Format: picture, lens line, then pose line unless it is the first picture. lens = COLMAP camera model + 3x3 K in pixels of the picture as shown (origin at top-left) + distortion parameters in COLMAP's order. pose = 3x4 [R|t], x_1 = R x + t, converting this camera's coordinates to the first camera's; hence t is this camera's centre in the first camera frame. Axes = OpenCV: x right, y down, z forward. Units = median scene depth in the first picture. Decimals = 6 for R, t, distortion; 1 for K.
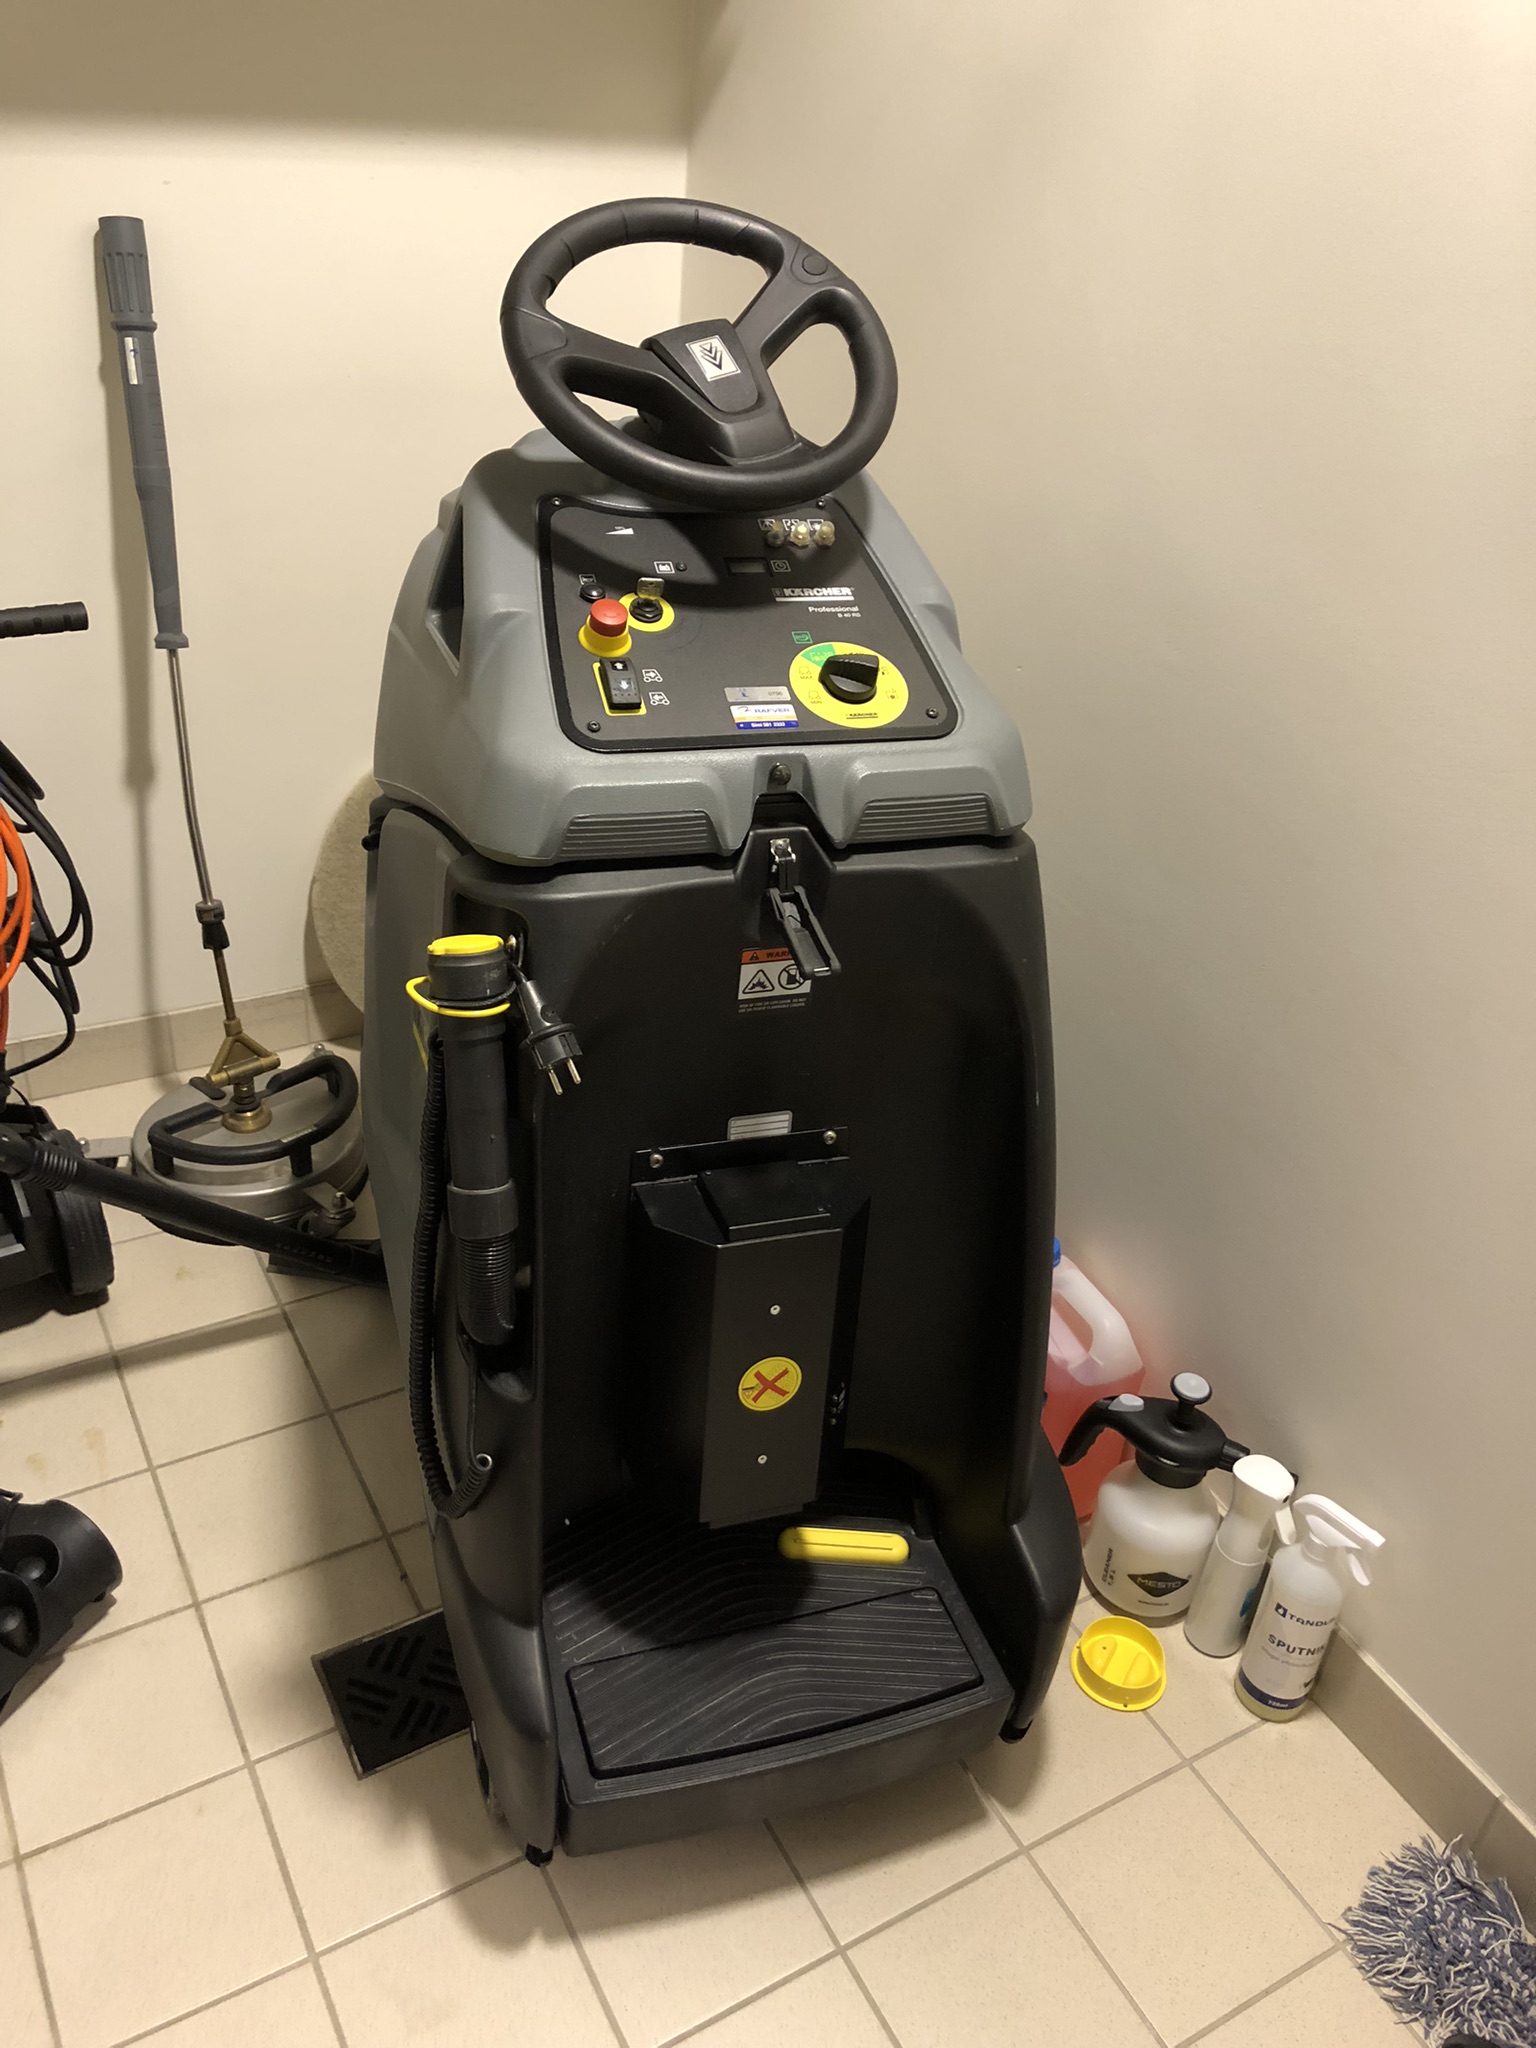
lens RADIAL K [[1649.1, 0, 771.2], [0, 1649.1, 1019.8], [0, 0, 1]] dist [-0.004300, 0.001729]
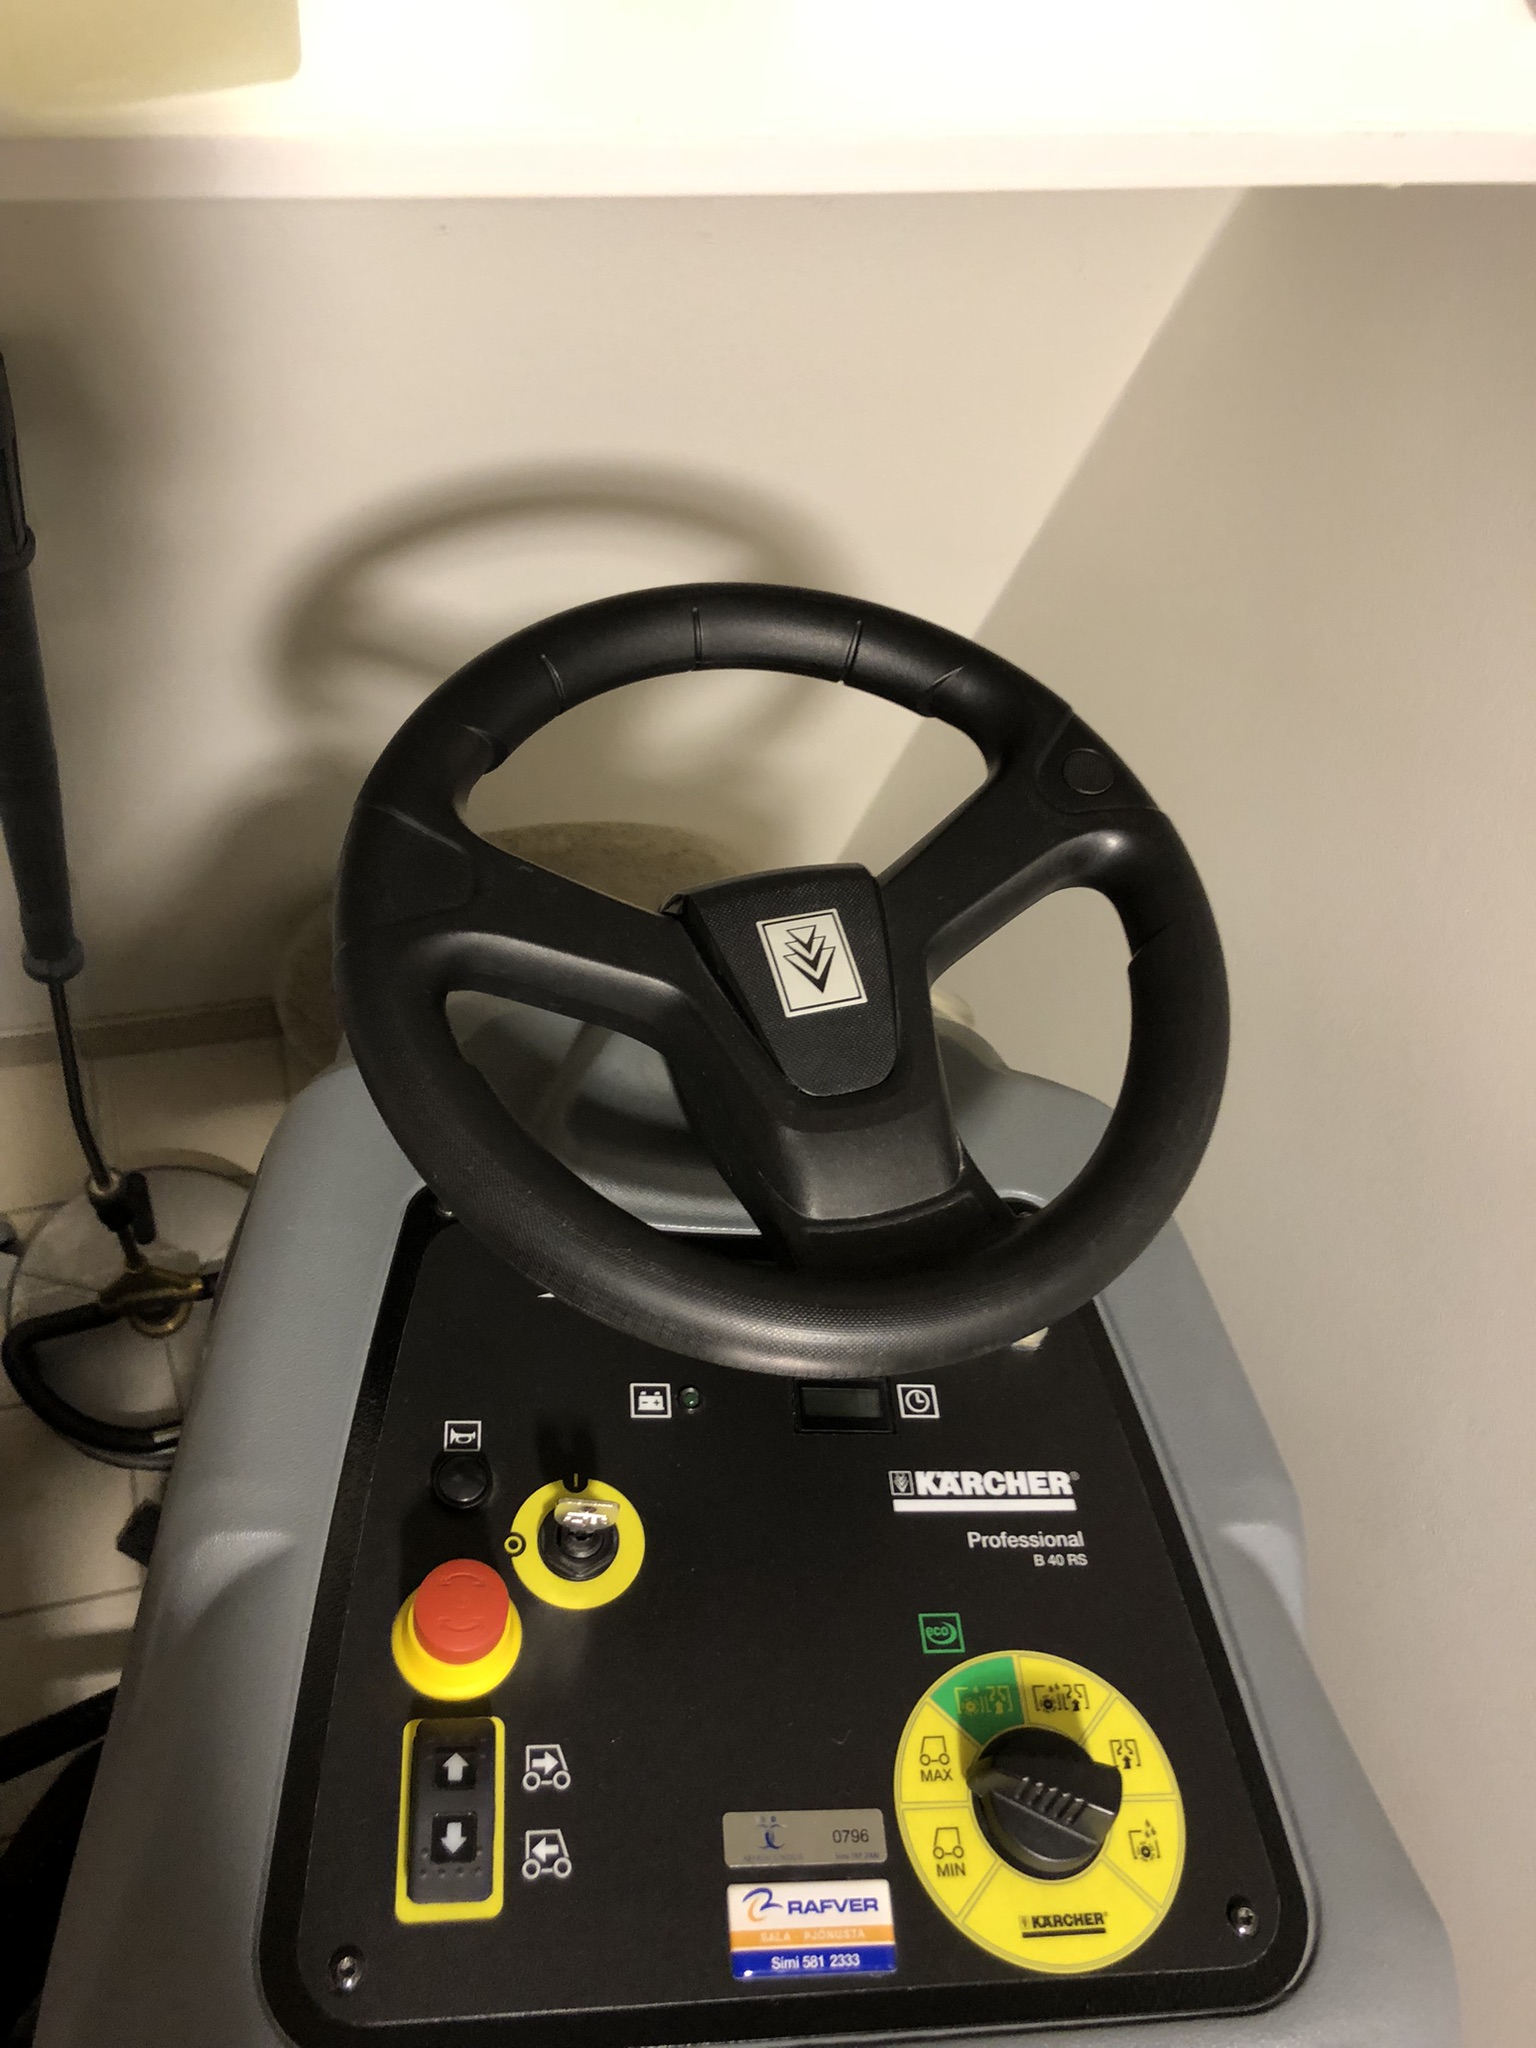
lens RADIAL K [[1649.1, 0, 765.7], [0, 1649.1, 1027.6], [0, 0, 1]] dist [-0.004300, 0.001729]
pose [[0.986262, 0.120645, -0.112833, 0.003402], [-0.131090, 0.987256, -0.090230, -0.347356], [0.100509, 0.103781, 0.989509, 0.575787]]
